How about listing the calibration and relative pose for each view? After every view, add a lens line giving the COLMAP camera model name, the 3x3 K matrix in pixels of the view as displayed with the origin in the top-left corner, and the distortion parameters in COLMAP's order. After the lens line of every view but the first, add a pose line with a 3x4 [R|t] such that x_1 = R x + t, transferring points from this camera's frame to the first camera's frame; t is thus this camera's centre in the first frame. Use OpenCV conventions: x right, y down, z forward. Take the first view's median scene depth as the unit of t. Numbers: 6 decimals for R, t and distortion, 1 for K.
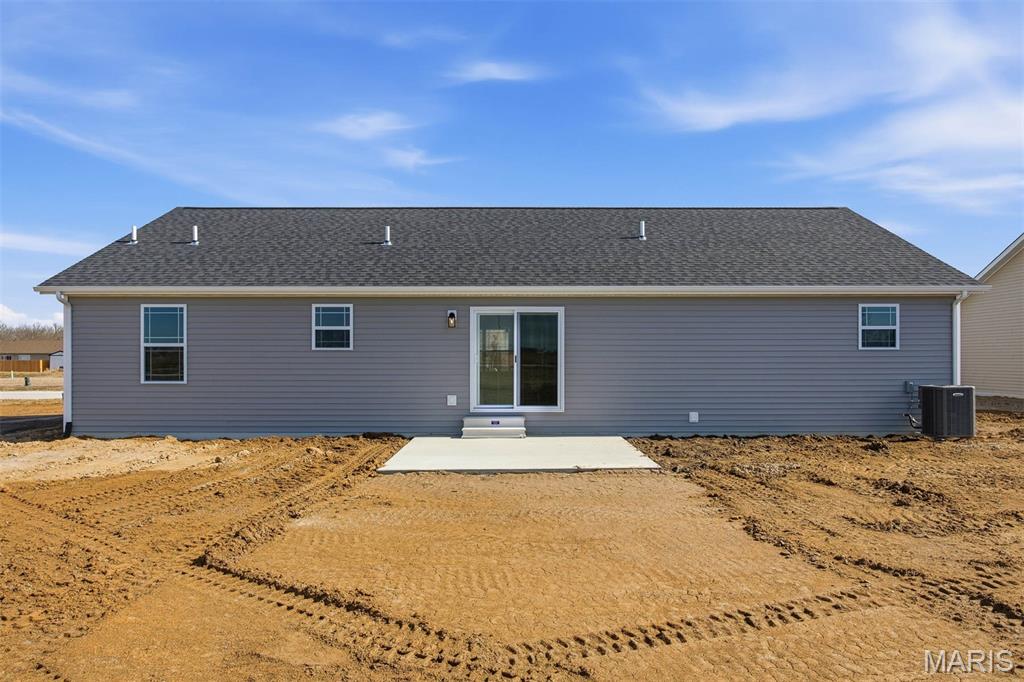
lens RADIAL K [[687.3, 0, 512.0], [0, 687.3, 341.0], [0, 0, 1]] dist [-0.024435, -0.001093]
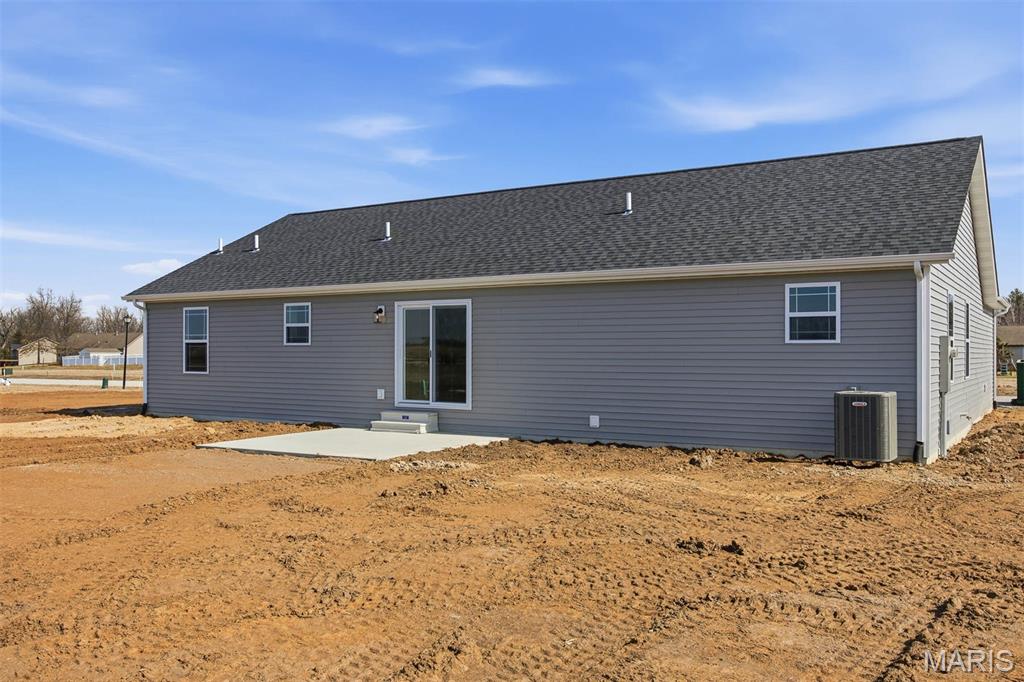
lens RADIAL K [[889.8, 0, 512.0], [0, 889.8, 341.0], [0, 0, 1]] dist [-0.066434, 0.009250]
pose [[0.846346, -0.004780, -0.532613, 0.778926], [0.010407, 0.999917, 0.007565, -0.000628], [0.532532, -0.011946, 0.846325, -0.011665]]
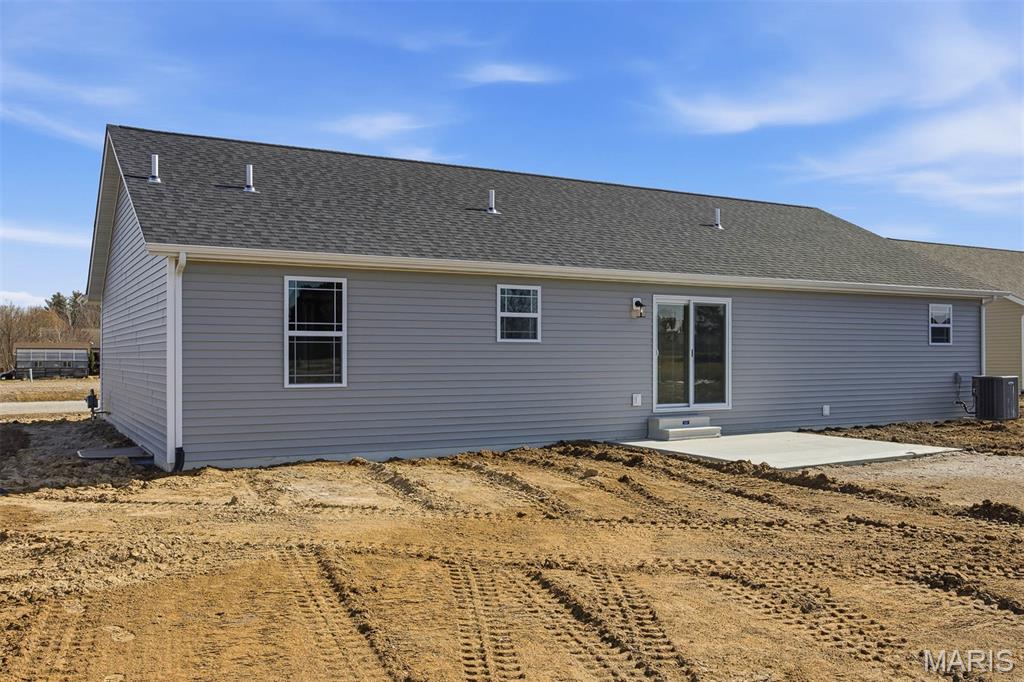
lens RADIAL K [[889.8, 0, 512.0], [0, 889.8, 341.0], [0, 0, 1]] dist [-0.066434, 0.009250]
pose [[0.869586, 0.007045, 0.493732, -0.789453], [-0.016505, 0.999754, 0.014804, -0.003692], [-0.493506, -0.021023, 0.869488, 0.088113]]
